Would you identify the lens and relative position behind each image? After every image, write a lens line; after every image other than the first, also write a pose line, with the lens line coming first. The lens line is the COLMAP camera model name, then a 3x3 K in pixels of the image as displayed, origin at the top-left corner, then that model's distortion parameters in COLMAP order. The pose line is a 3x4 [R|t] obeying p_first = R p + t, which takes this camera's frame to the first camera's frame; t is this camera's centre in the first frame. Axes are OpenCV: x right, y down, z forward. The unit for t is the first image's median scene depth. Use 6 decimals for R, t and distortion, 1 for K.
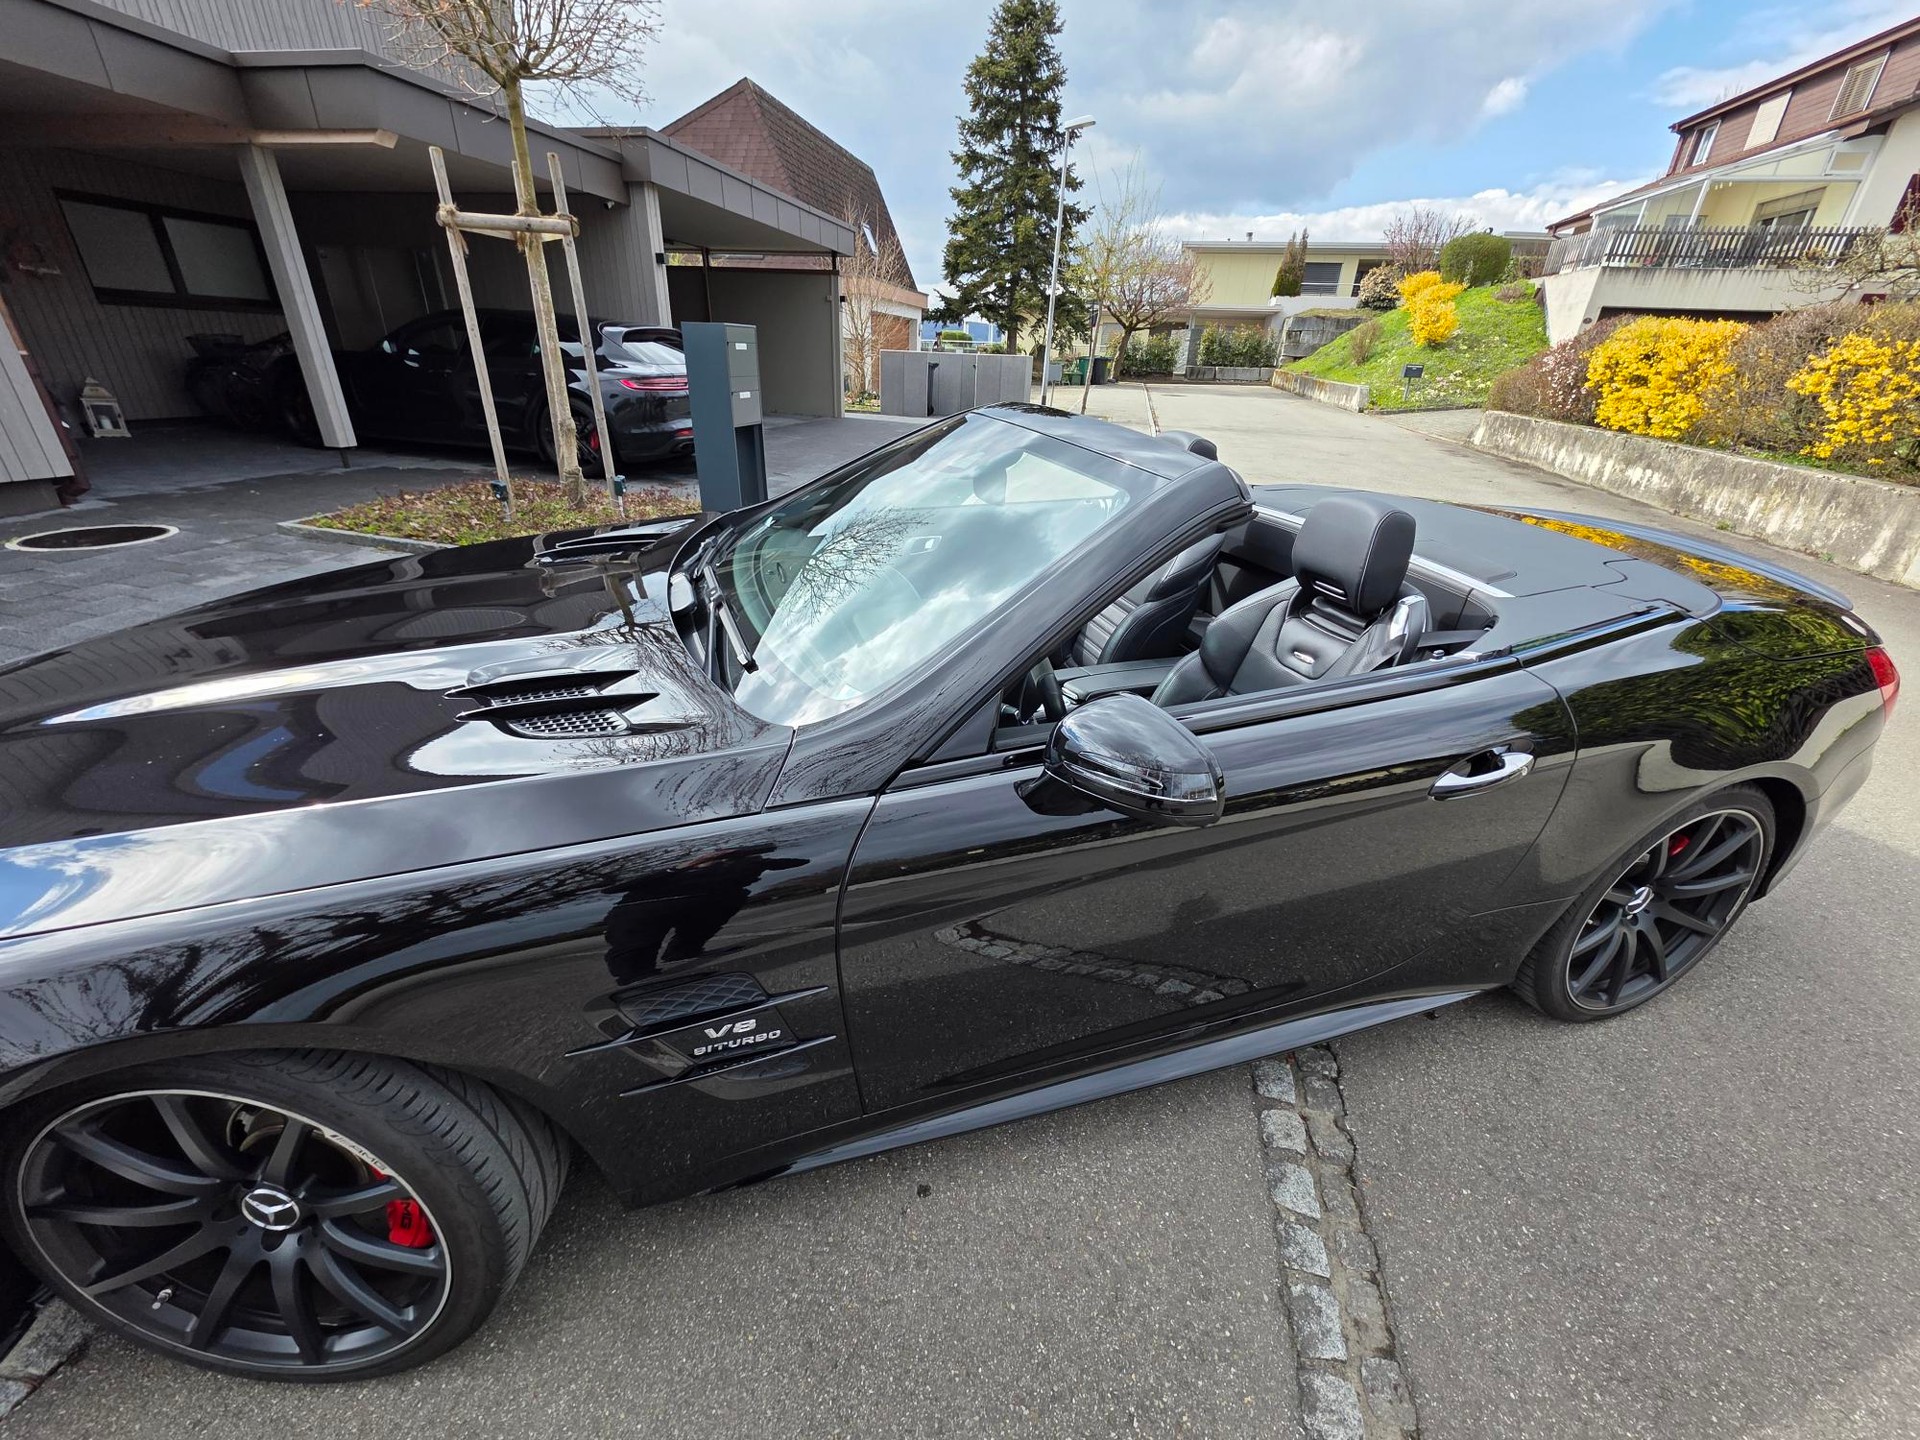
lens RADIAL K [[762.7, 0, 956.1], [0, 762.7, 720.3], [0, 0, 1]] dist [0.000306, -0.000595]
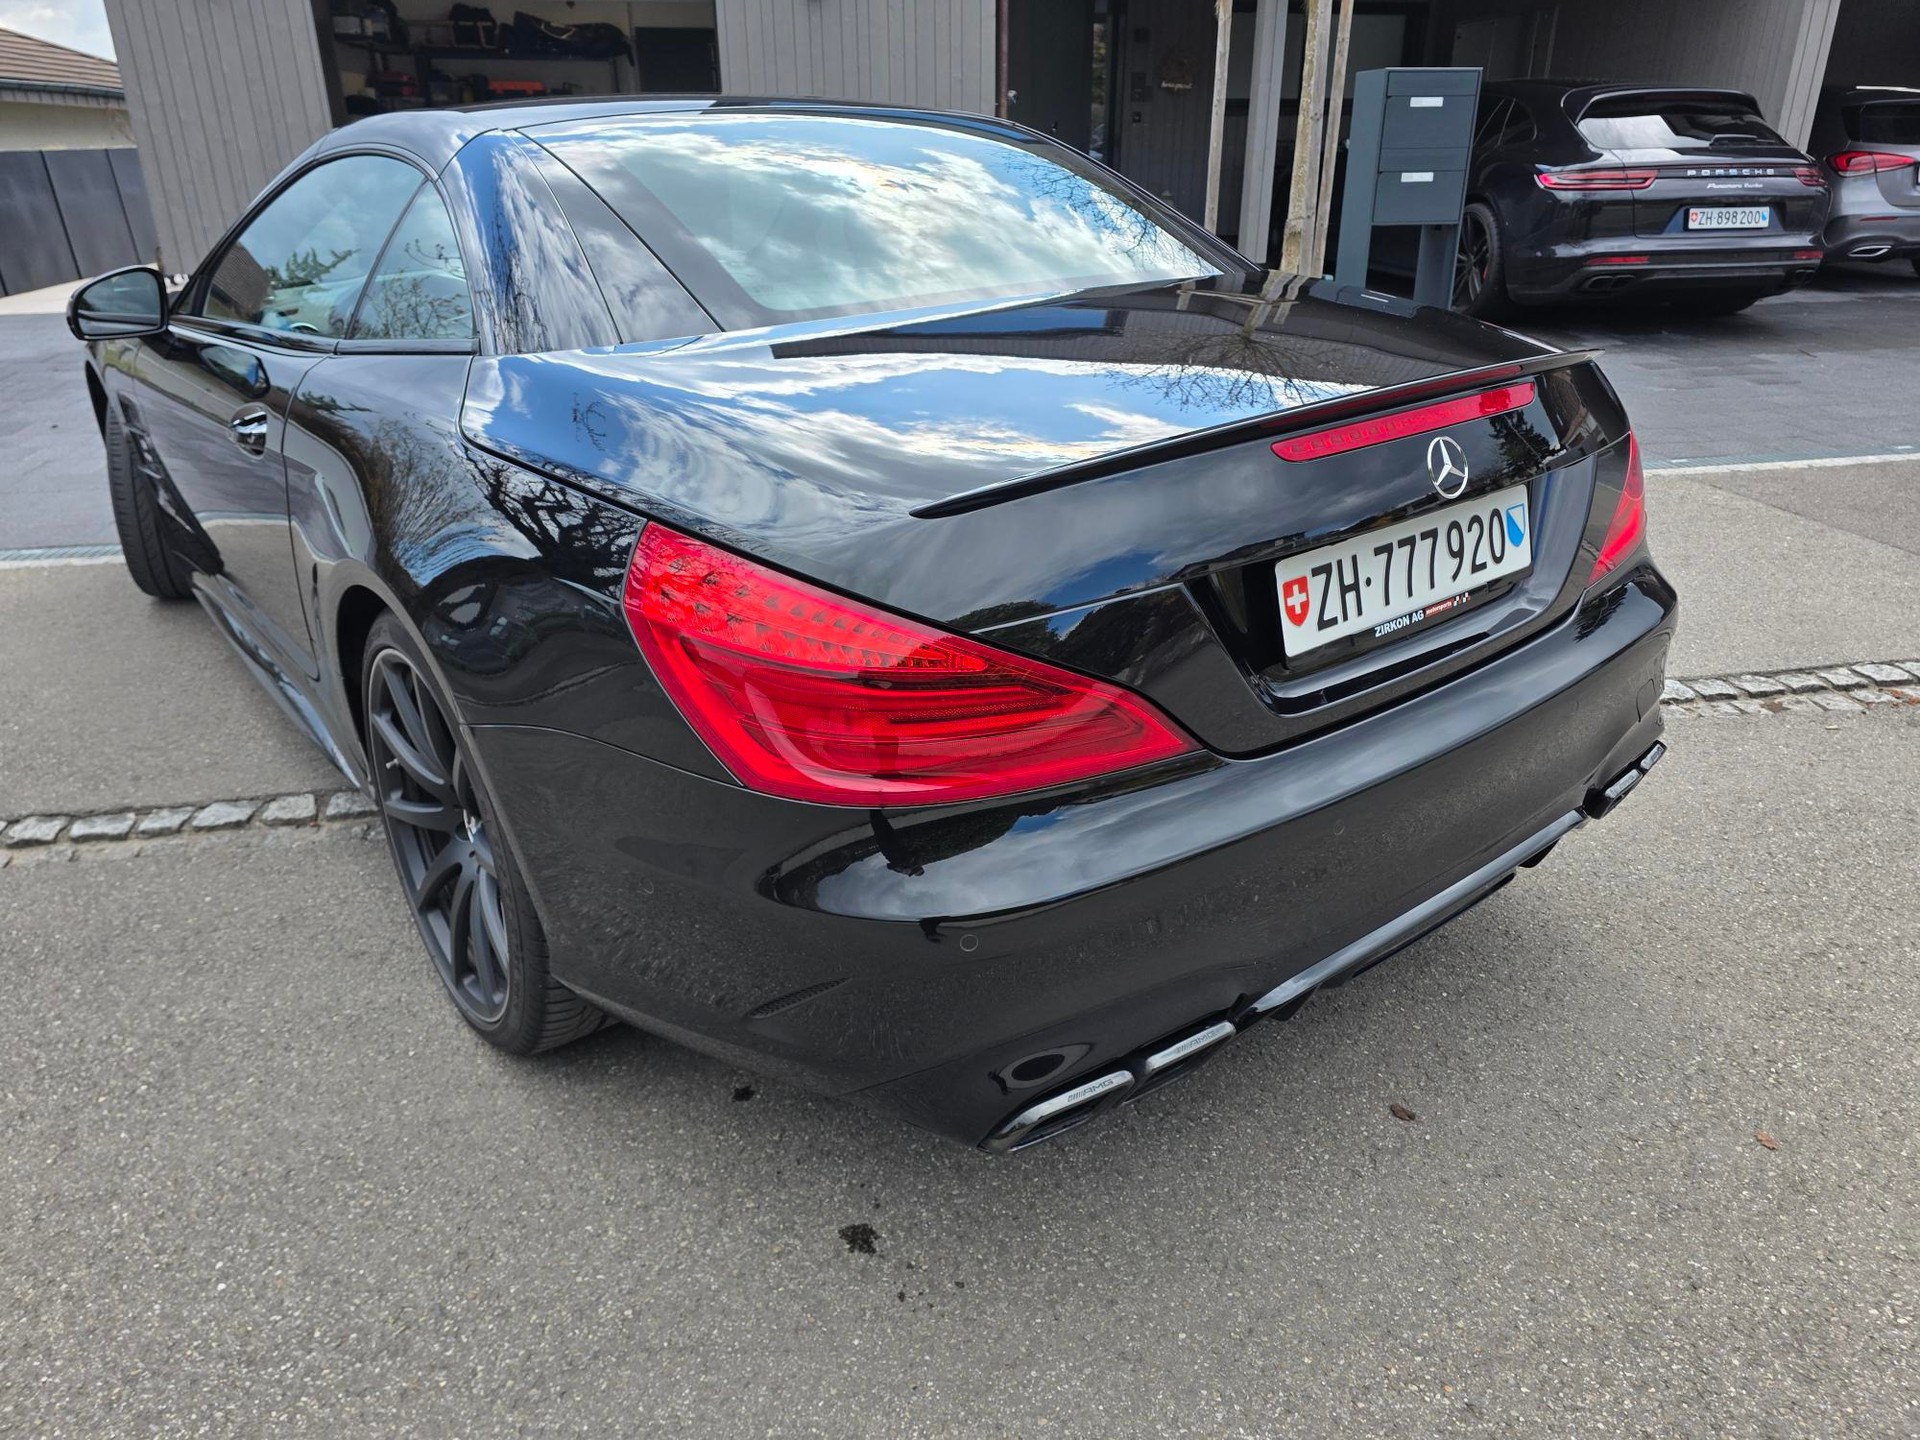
lens RADIAL K [[1302.3, 0, 968.4], [0, 1302.3, 701.0], [0, 0, 1]] dist [0.039485, -0.032748]
pose [[0.362453, 0.323501, -0.874056, 0.298099], [-0.388441, 0.904926, 0.173848, -0.030447], [0.847196, 0.276507, 0.453654, 0.127114]]
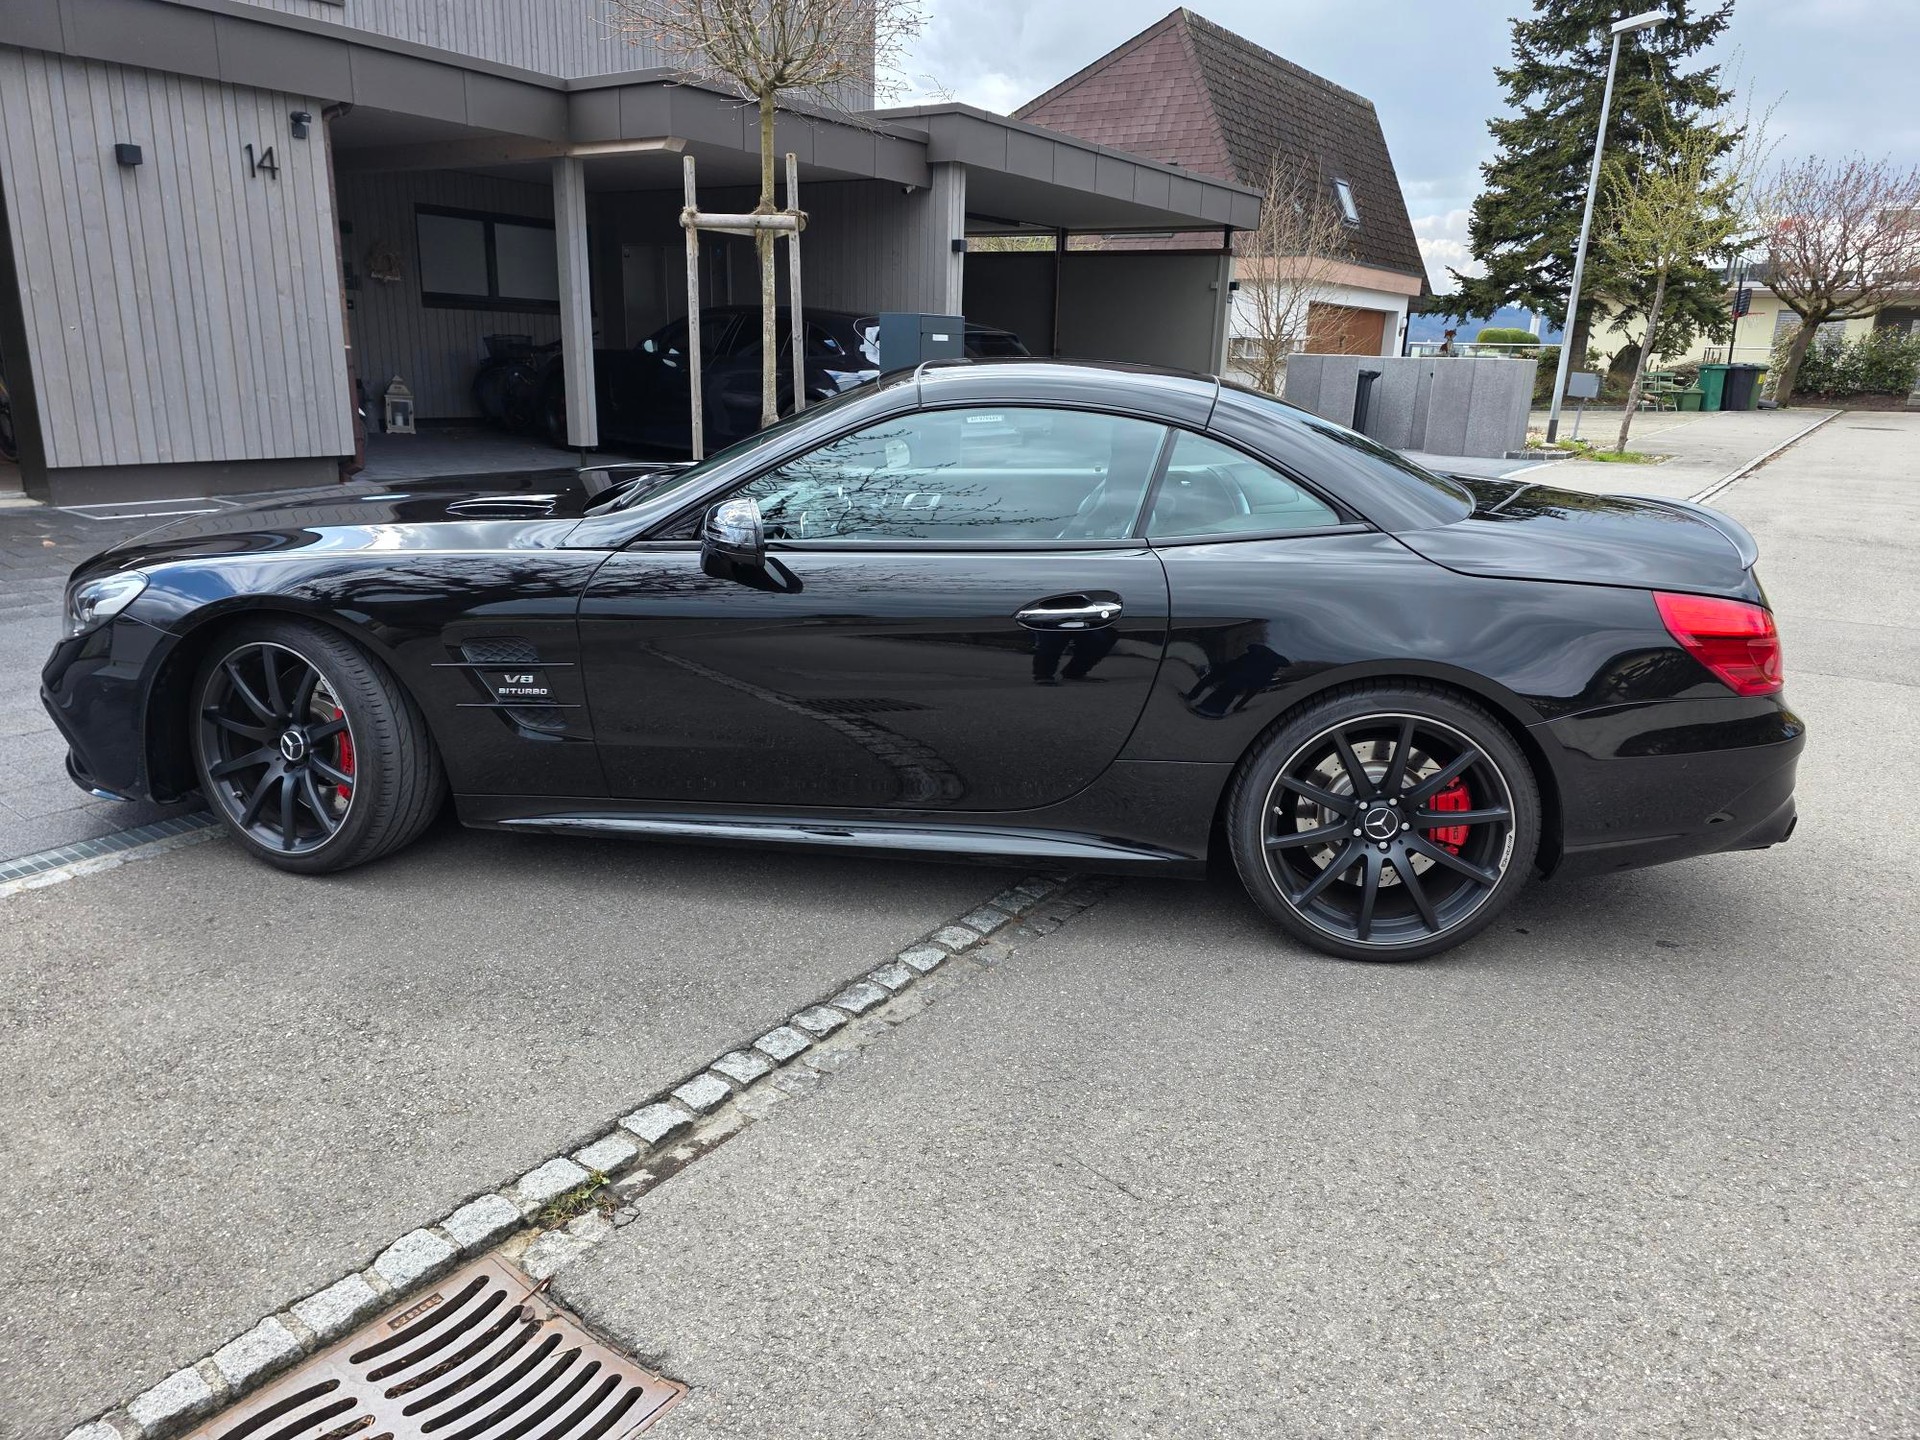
lens RADIAL K [[1275.7, 0, 982.0], [0, 1275.7, 714.5], [0, 0, 1]] dist [0.051986, -0.042488]
pose [[0.919477, 0.100847, -0.379990, 0.159033], [-0.169079, 0.974024, -0.150629, 0.067119], [0.354929, 0.202749, 0.912644, -0.111668]]
